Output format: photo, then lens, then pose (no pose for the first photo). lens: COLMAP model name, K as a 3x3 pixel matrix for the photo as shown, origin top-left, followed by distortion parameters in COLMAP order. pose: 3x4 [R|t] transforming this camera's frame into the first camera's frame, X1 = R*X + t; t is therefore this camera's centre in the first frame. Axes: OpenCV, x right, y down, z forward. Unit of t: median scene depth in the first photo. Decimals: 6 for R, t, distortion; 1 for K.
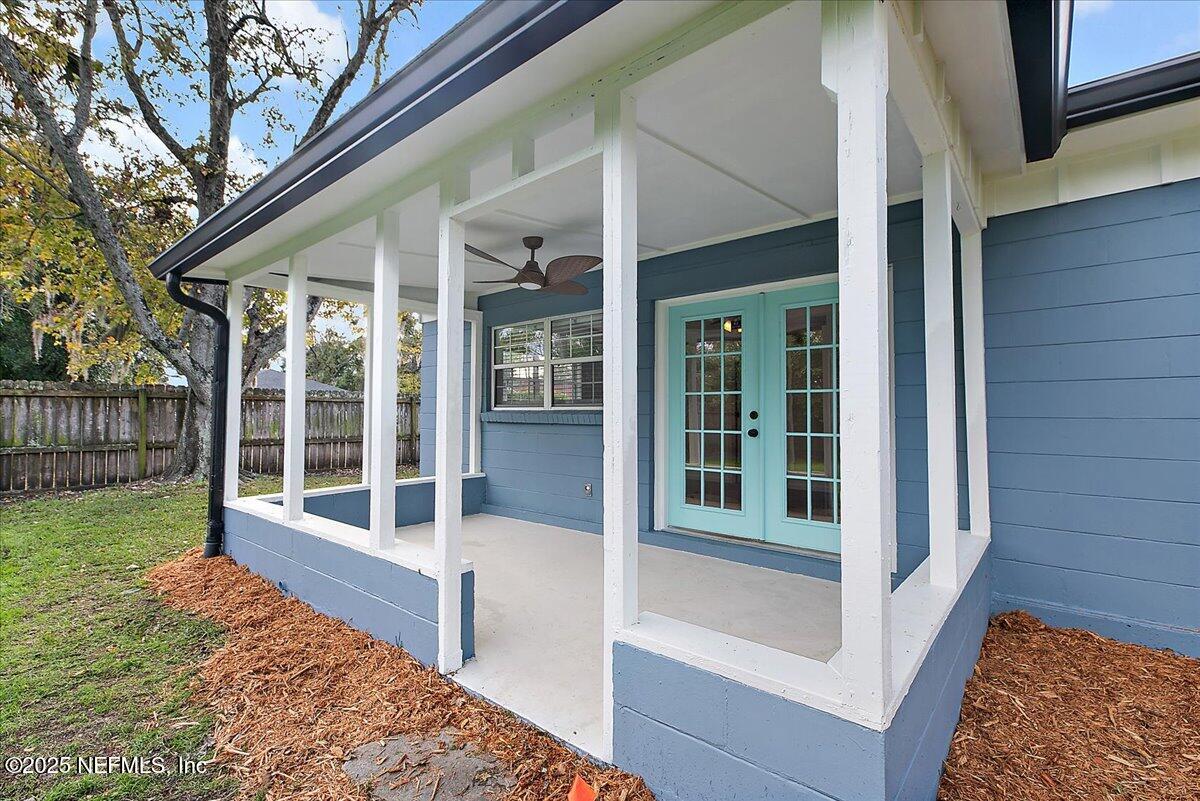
lens RADIAL K [[538.5, 0, 603.9], [0, 538.5, 399.4], [0, 0, 1]] dist [0.002667, 0.000495]
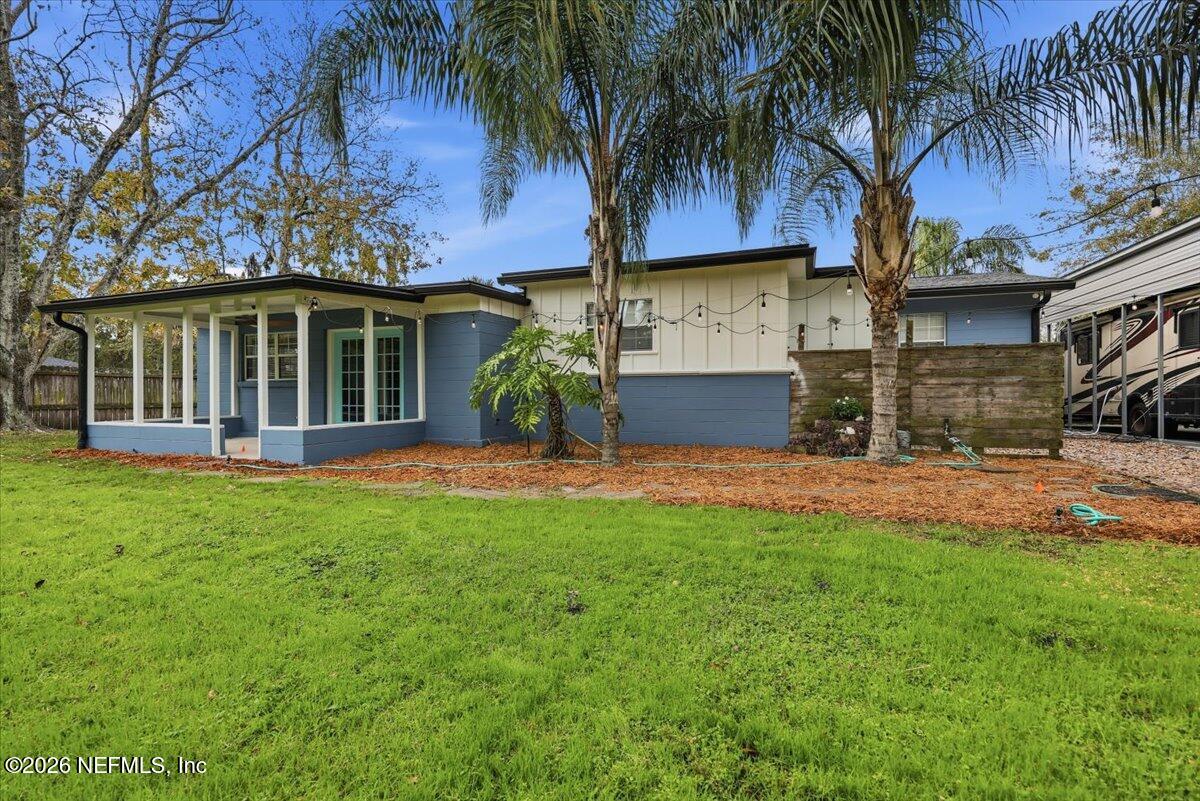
lens RADIAL K [[538.5, 0, 591.1], [0, 538.5, 392.4], [0, 0, 1]] dist [0.002667, 0.000495]
pose [[0.943199, -0.002671, 0.332218, 0.290670], [-0.003478, 0.999833, 0.017914, 0.024428], [-0.332211, -0.018052, 0.943032, -1.105722]]
